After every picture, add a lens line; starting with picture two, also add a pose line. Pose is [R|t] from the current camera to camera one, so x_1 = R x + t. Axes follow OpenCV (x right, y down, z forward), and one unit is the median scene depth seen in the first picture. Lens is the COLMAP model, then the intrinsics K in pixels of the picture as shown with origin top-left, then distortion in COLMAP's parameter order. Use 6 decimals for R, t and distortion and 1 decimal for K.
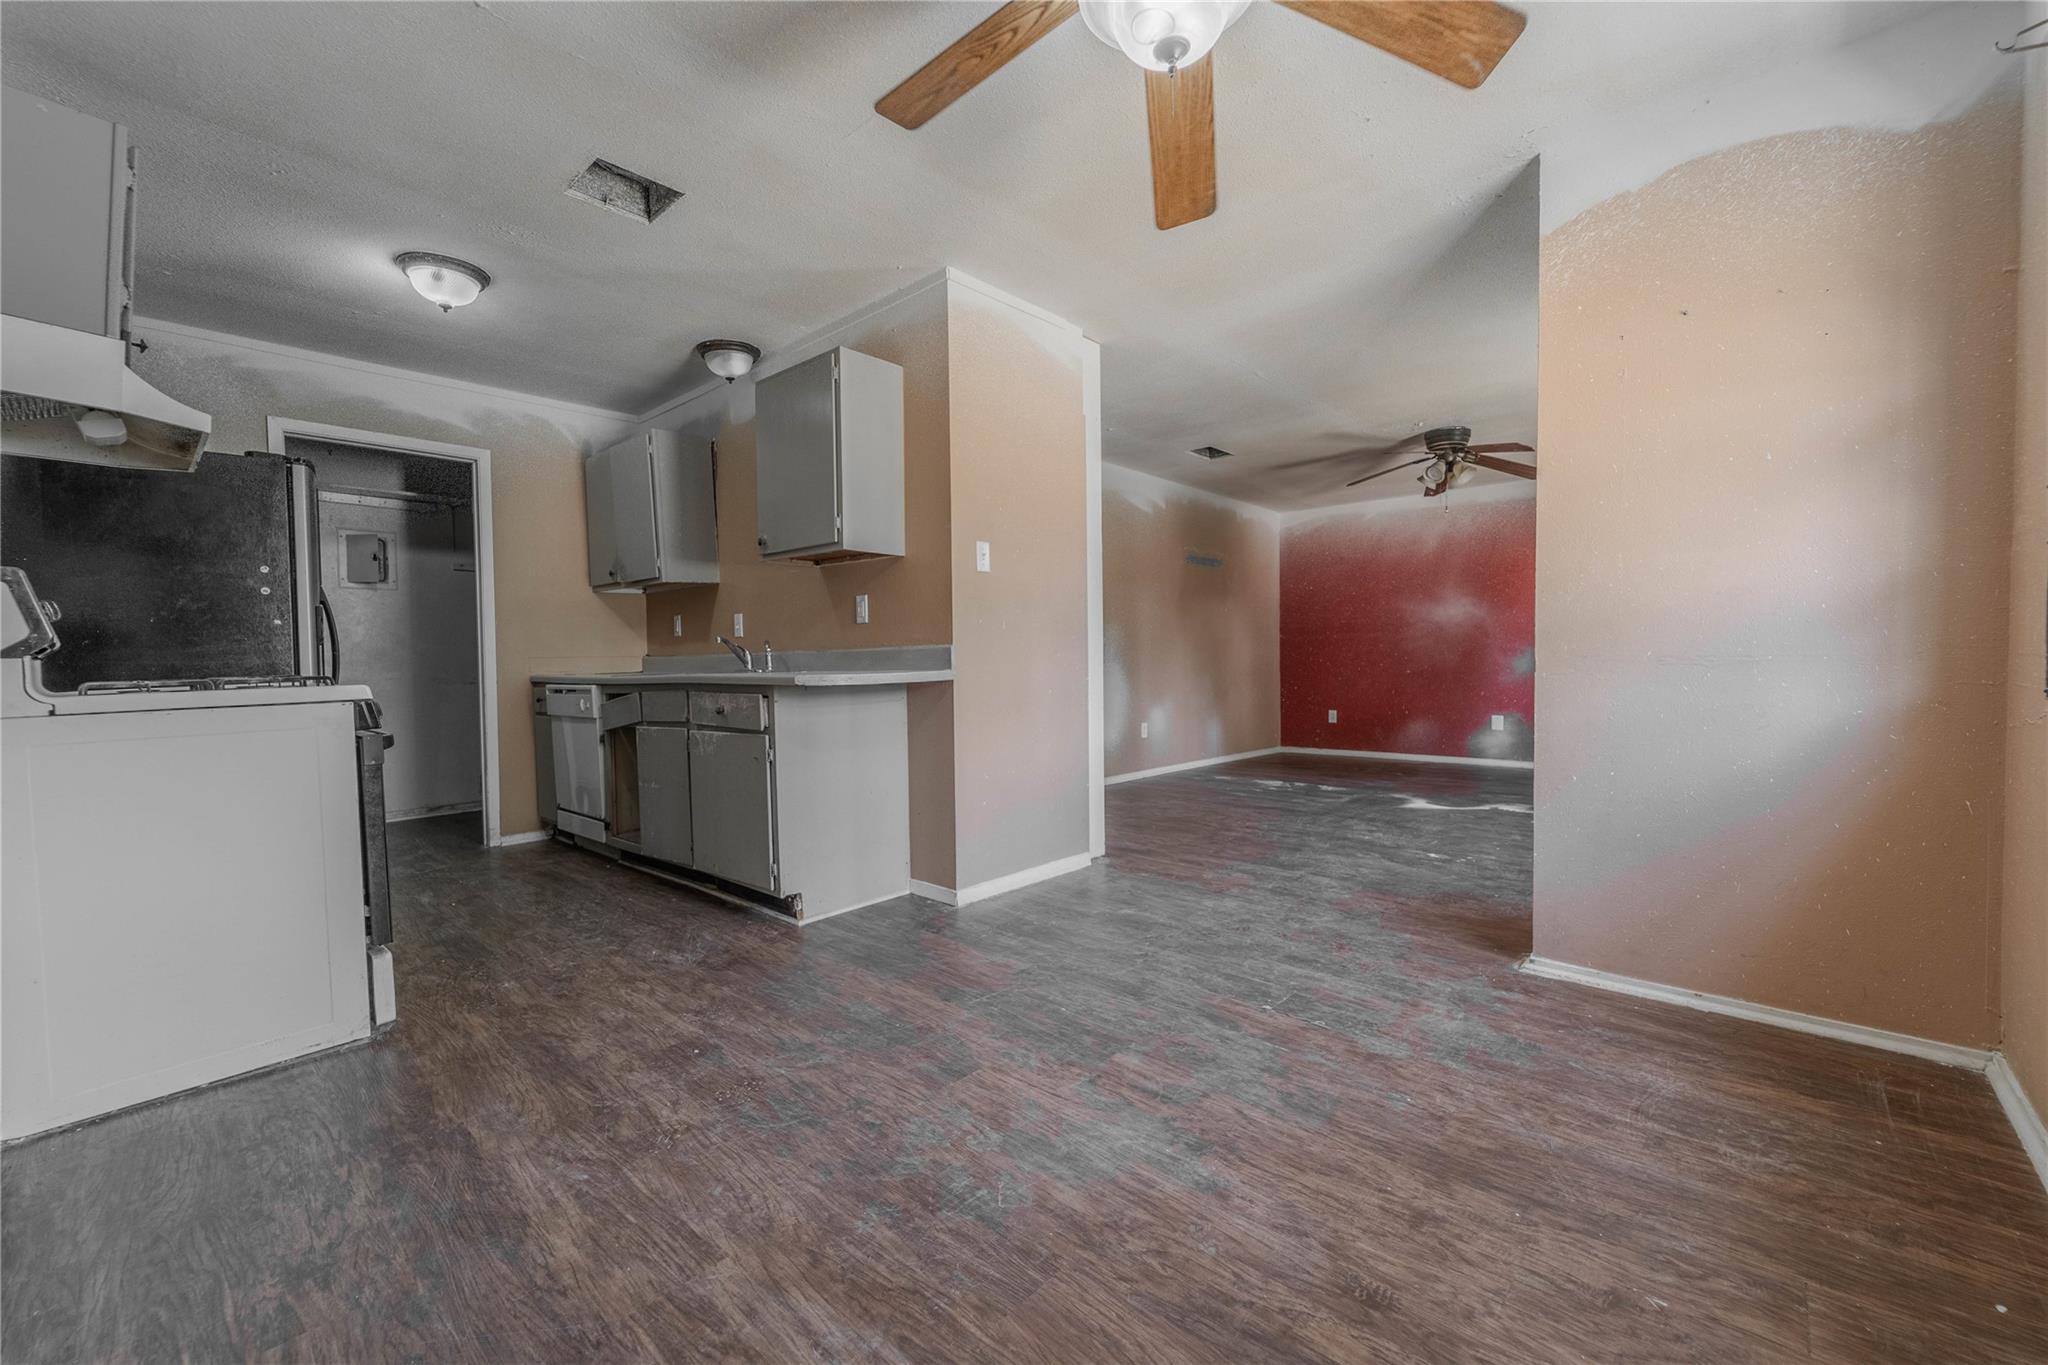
lens RADIAL K [[823.9, 0, 1028.5], [0, 823.9, 682.2], [0, 0, 1]] dist [0.001881, -0.000727]
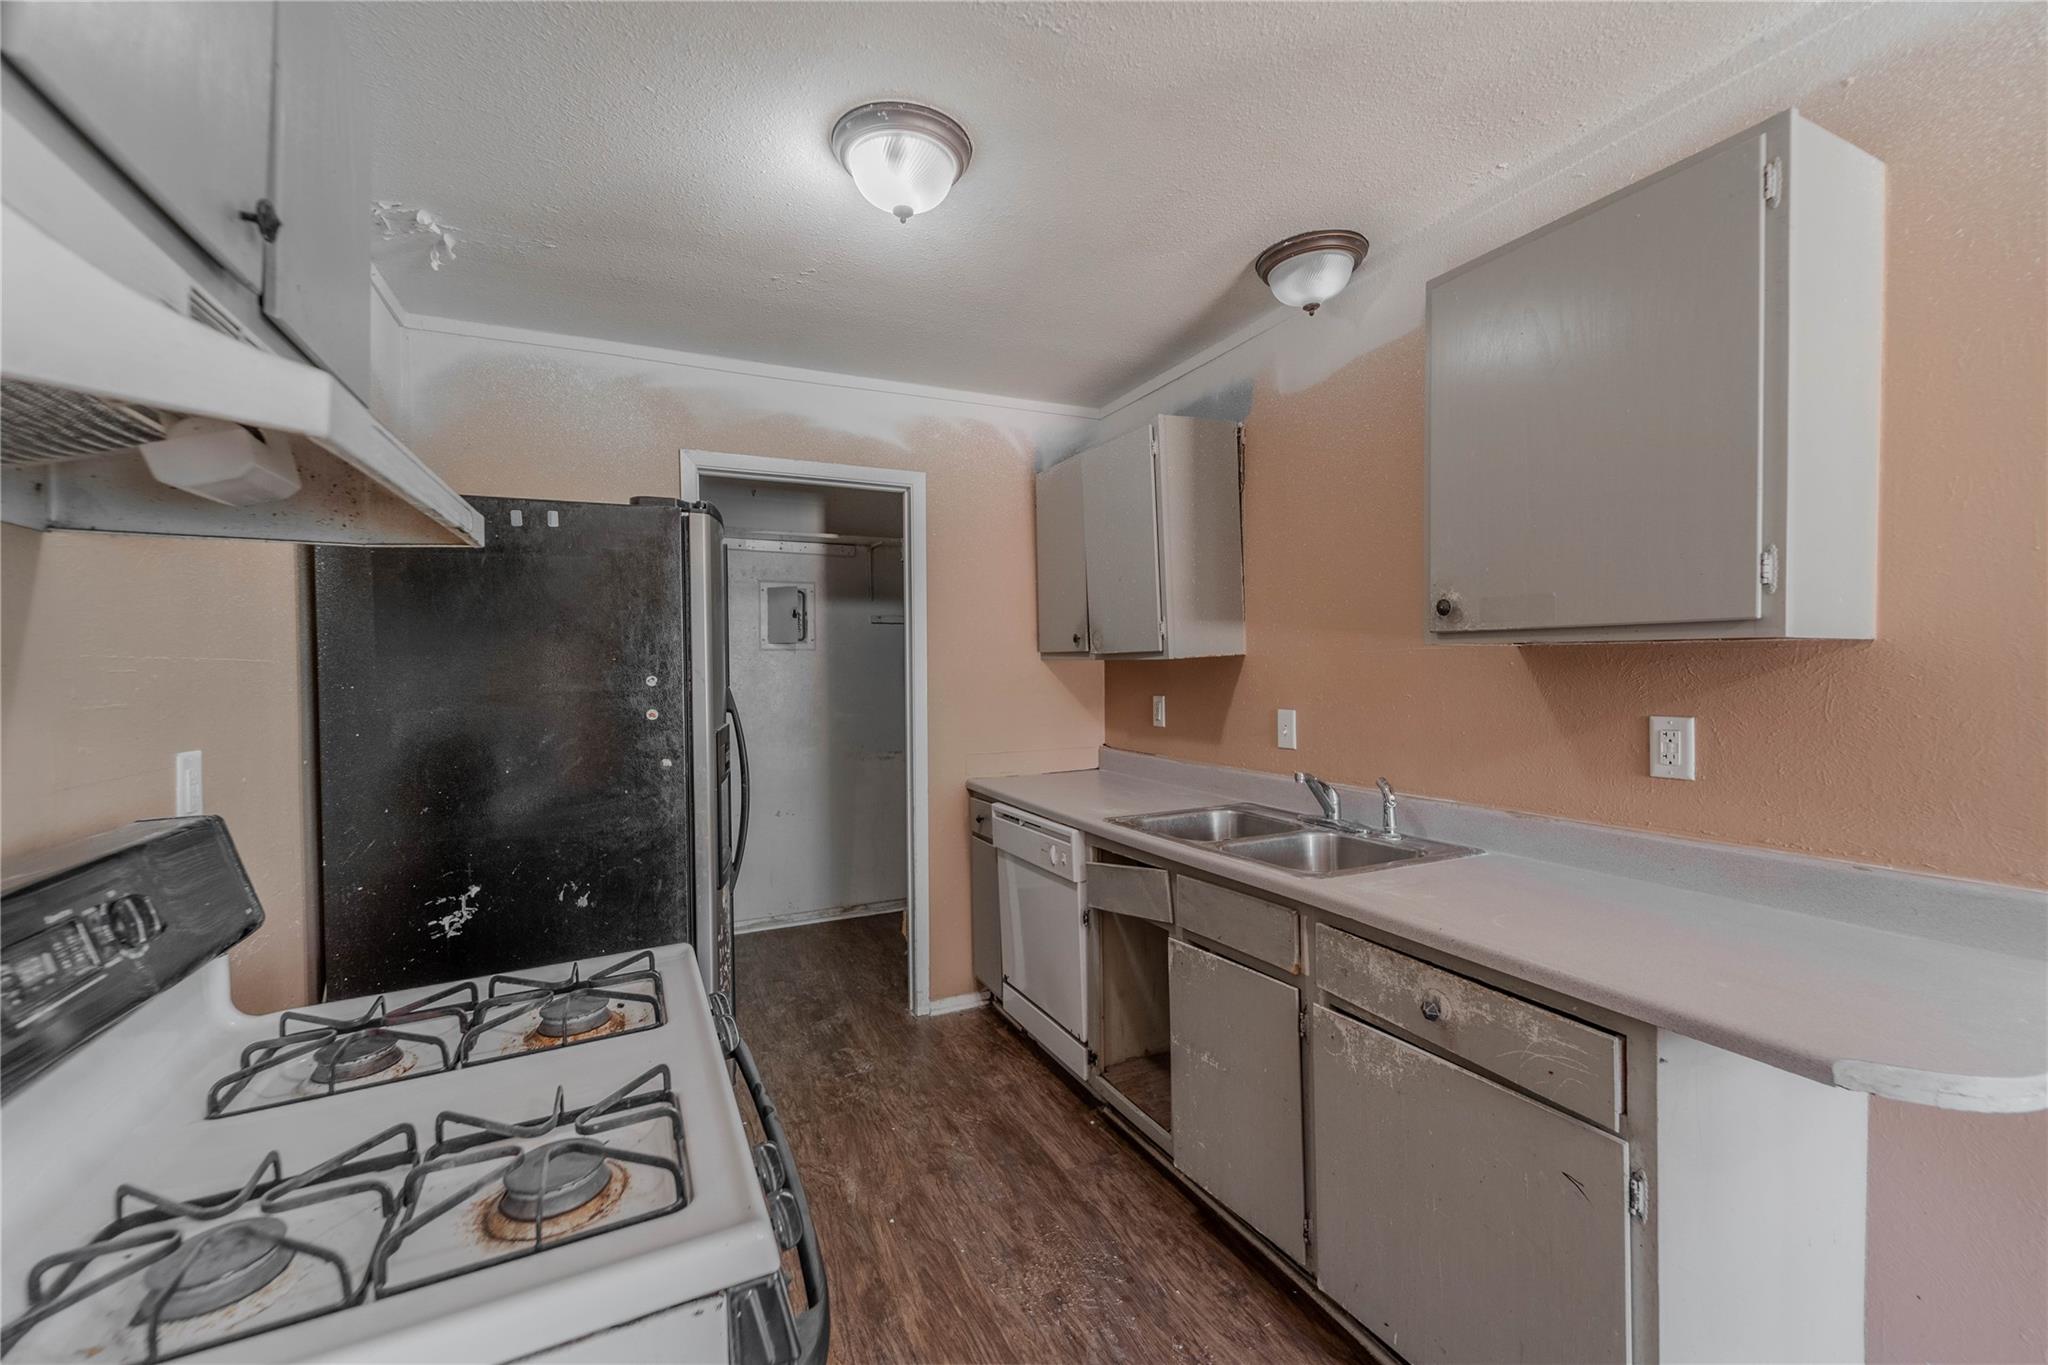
lens RADIAL K [[823.9, 0, 1028.5], [0, 823.9, 682.2], [0, 0, 1]] dist [0.001881, -0.000727]
pose [[0.923770, 0.012581, -0.382741, -0.416674], [-0.014297, 0.999896, -0.001639, -0.139625], [0.382681, 0.006986, 0.923854, 0.526627]]
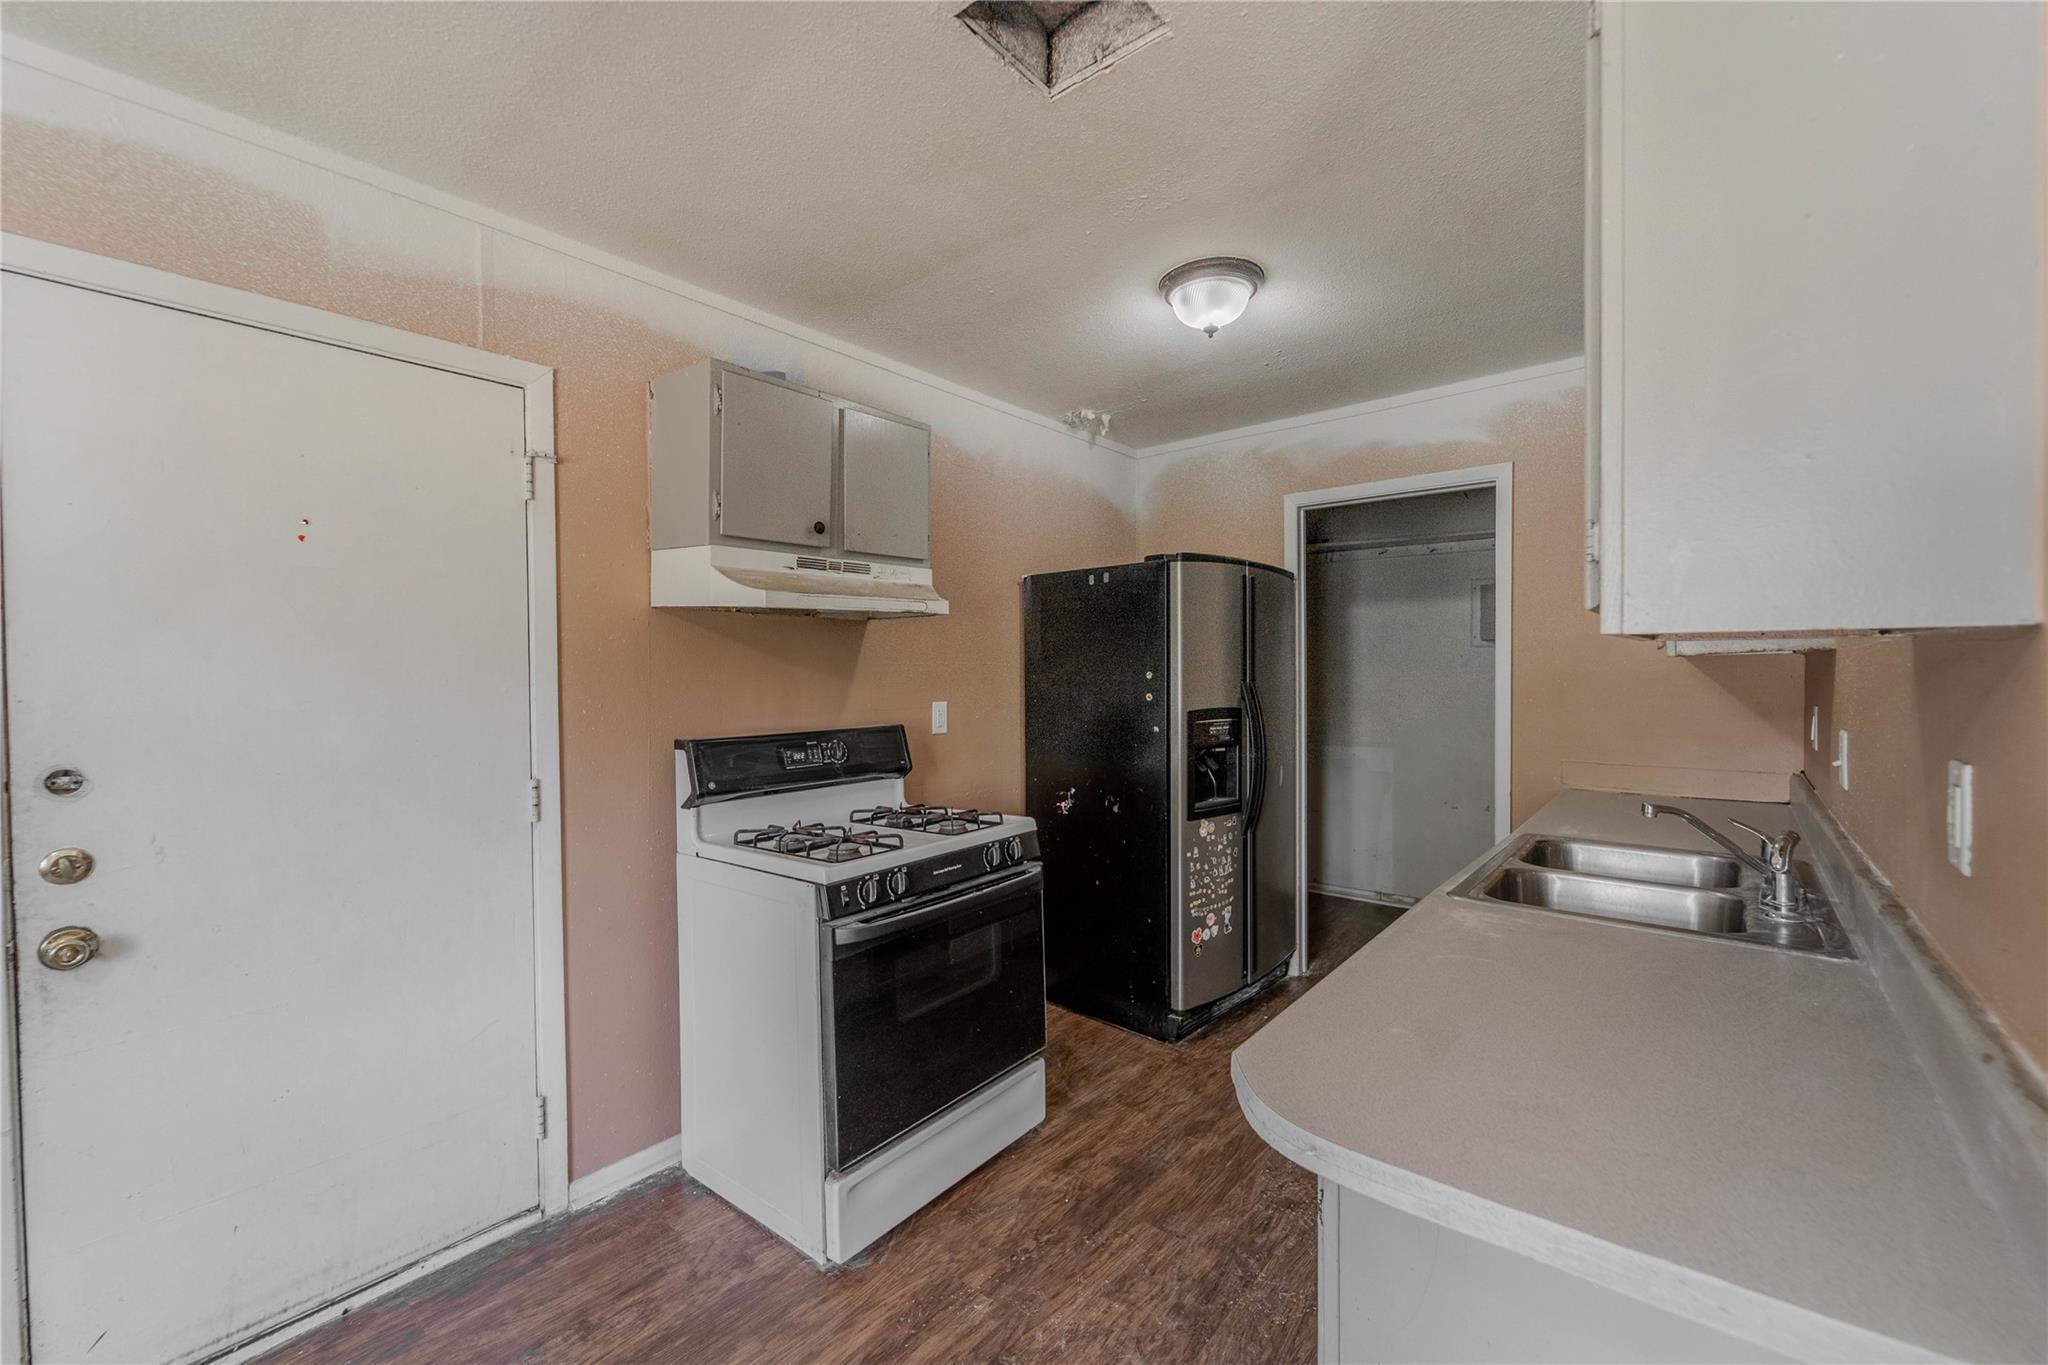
lens RADIAL K [[823.9, 0, 1028.5], [0, 823.9, 682.2], [0, 0, 1]] dist [0.001881, -0.000727]
pose [[0.039042, 0.029953, -0.998789, 0.047017], [-0.020534, 0.999364, 0.029167, -0.154892], [0.999027, 0.019370, 0.039633, 0.821405]]
